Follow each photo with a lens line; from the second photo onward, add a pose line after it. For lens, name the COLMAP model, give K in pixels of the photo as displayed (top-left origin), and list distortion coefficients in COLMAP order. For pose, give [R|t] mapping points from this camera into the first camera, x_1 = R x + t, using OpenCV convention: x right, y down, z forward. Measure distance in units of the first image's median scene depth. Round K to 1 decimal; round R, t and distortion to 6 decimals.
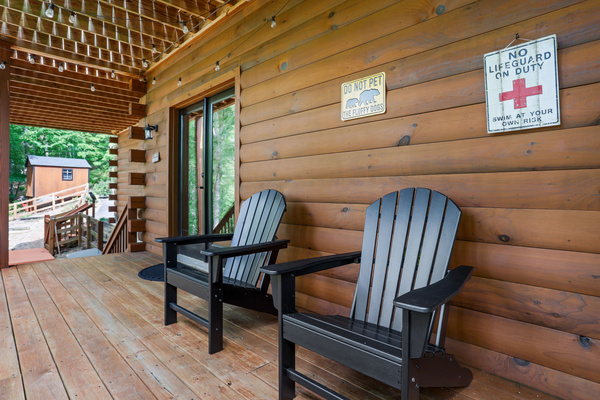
lens RADIAL K [[302.2, 0, 298.5], [0, 302.2, 192.3], [0, 0, 1]] dist [-0.061054, 0.025657]
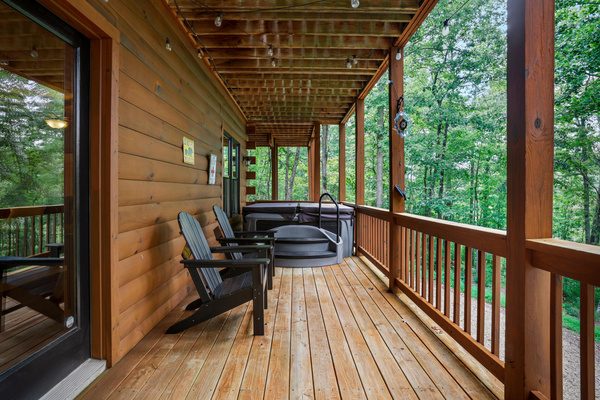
lens RADIAL K [[302.2, 0, 298.5], [0, 302.2, 192.3], [0, 0, 1]] dist [-0.061054, 0.025657]
pose [[-0.687797, -0.000174, 0.725903, -1.261049], [0.002925, 0.999991, 0.003011, -0.089806], [-0.725897, 0.004194, -0.687791, 1.556015]]
